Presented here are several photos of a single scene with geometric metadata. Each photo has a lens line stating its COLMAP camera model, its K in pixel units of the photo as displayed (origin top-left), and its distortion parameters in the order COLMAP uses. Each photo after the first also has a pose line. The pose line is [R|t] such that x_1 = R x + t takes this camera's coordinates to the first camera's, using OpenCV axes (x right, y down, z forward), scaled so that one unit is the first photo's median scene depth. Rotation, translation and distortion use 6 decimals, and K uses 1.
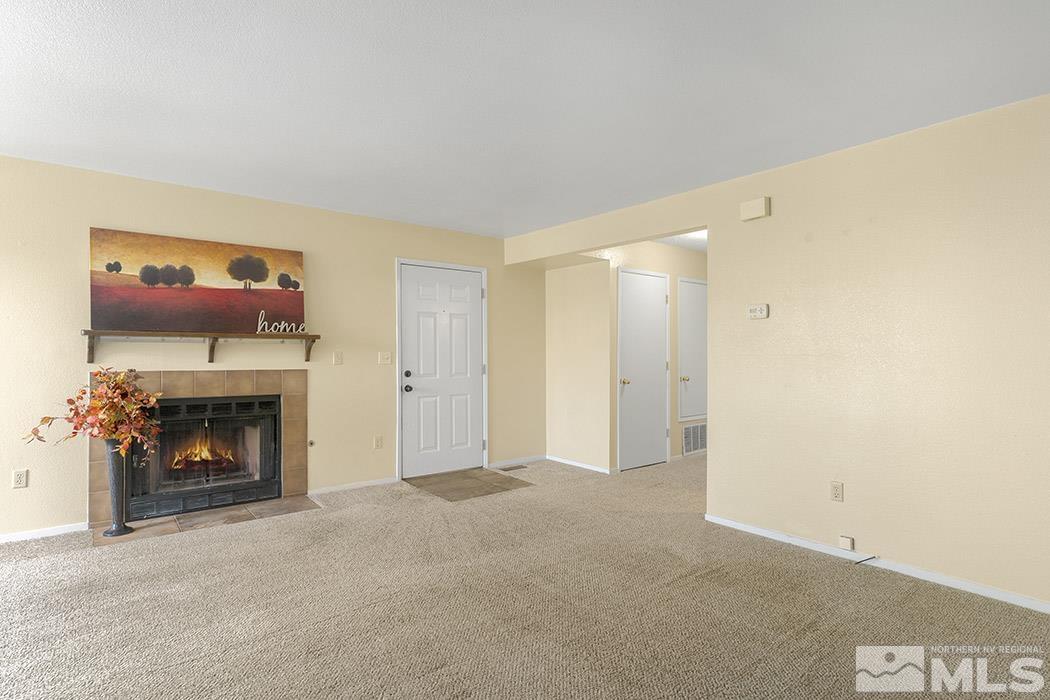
lens RADIAL K [[545.3, 0, 518.6], [0, 545.3, 354.5], [0, 0, 1]] dist [-0.007887, 0.001790]
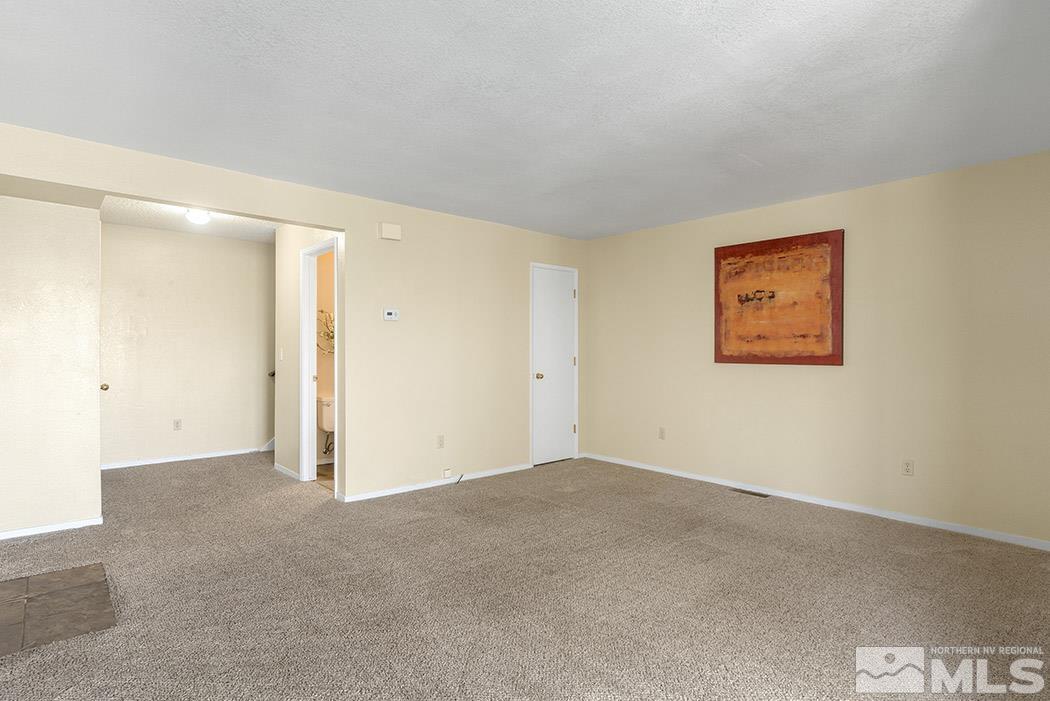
lens RADIAL K [[545.3, 0, 521.0], [0, 545.3, 351.2], [0, 0, 1]] dist [-0.007887, 0.001790]
pose [[-0.060013, -0.005027, 0.998185, -0.696265], [-0.002717, 0.999984, 0.004872, -0.002426], [-0.998194, -0.002420, -0.060026, 0.660615]]
